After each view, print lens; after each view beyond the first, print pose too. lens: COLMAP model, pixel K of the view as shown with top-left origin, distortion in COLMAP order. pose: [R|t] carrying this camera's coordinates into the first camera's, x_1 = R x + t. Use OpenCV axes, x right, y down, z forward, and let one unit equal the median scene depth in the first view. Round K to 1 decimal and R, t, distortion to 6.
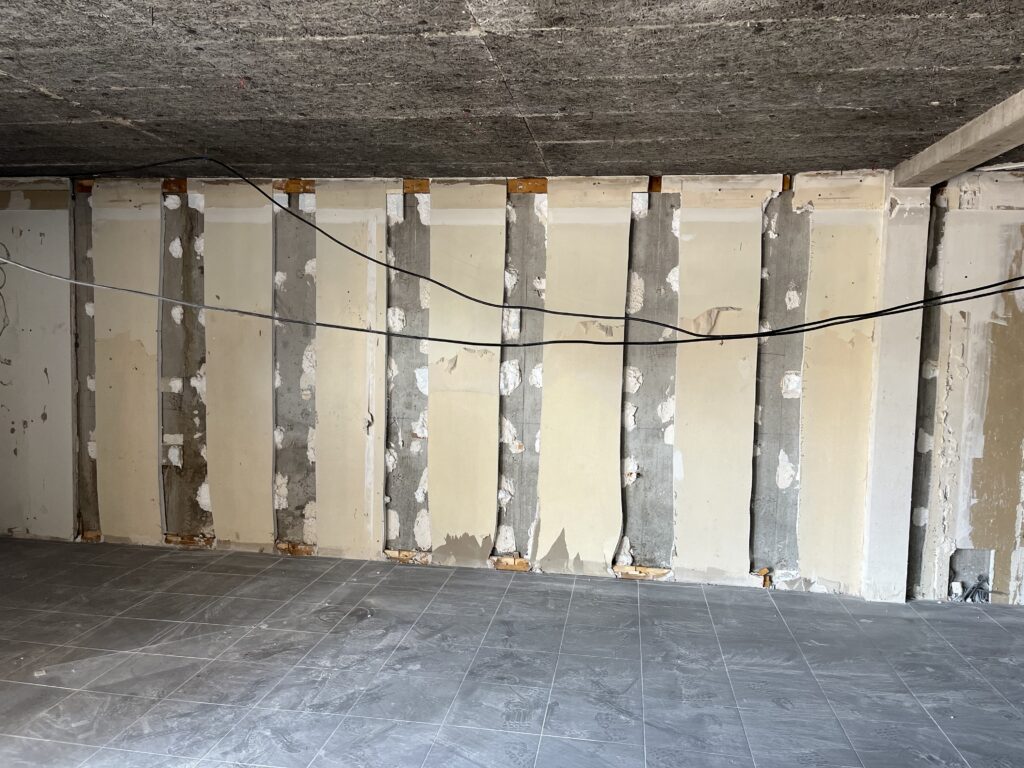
lens RADIAL K [[772.1, 0, 512.5], [0, 772.1, 383.1], [0, 0, 1]] dist [0.041253, -0.050119]
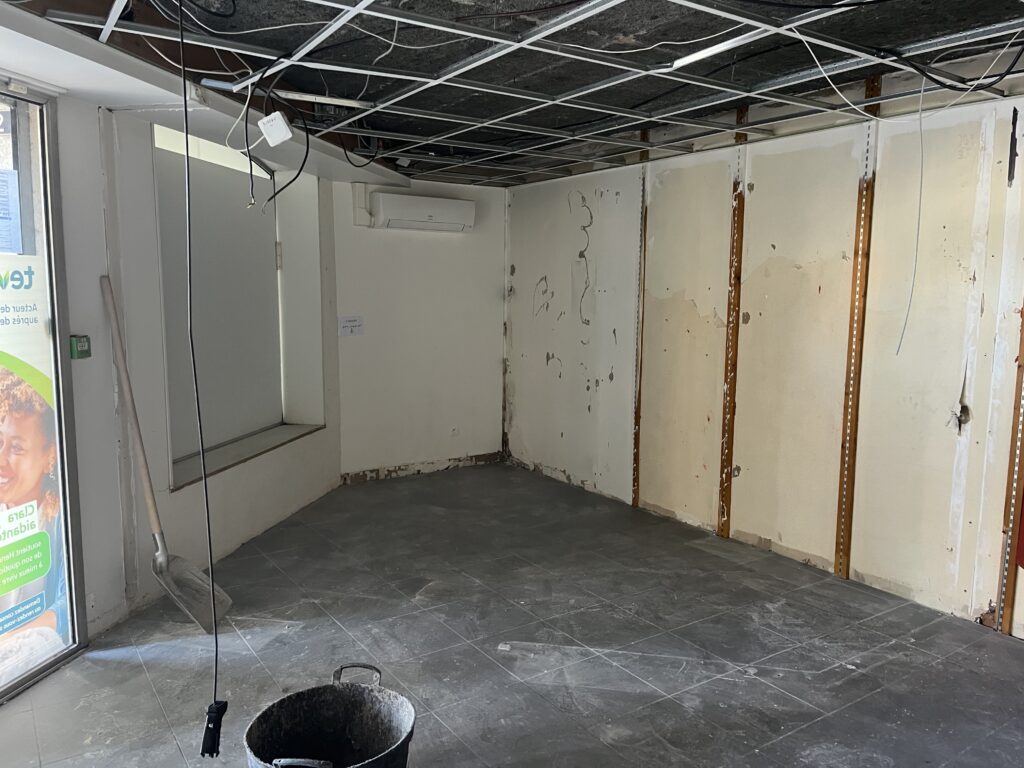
lens RADIAL K [[772.1, 0, 505.7], [0, 772.1, 382.0], [0, 0, 1]] dist [0.041253, -0.050119]
pose [[0.671955, 0.071825, -0.737100, 0.046481], [-0.040029, 0.997353, 0.060694, -0.005725], [0.739509, -0.011278, 0.673052, 0.232251]]
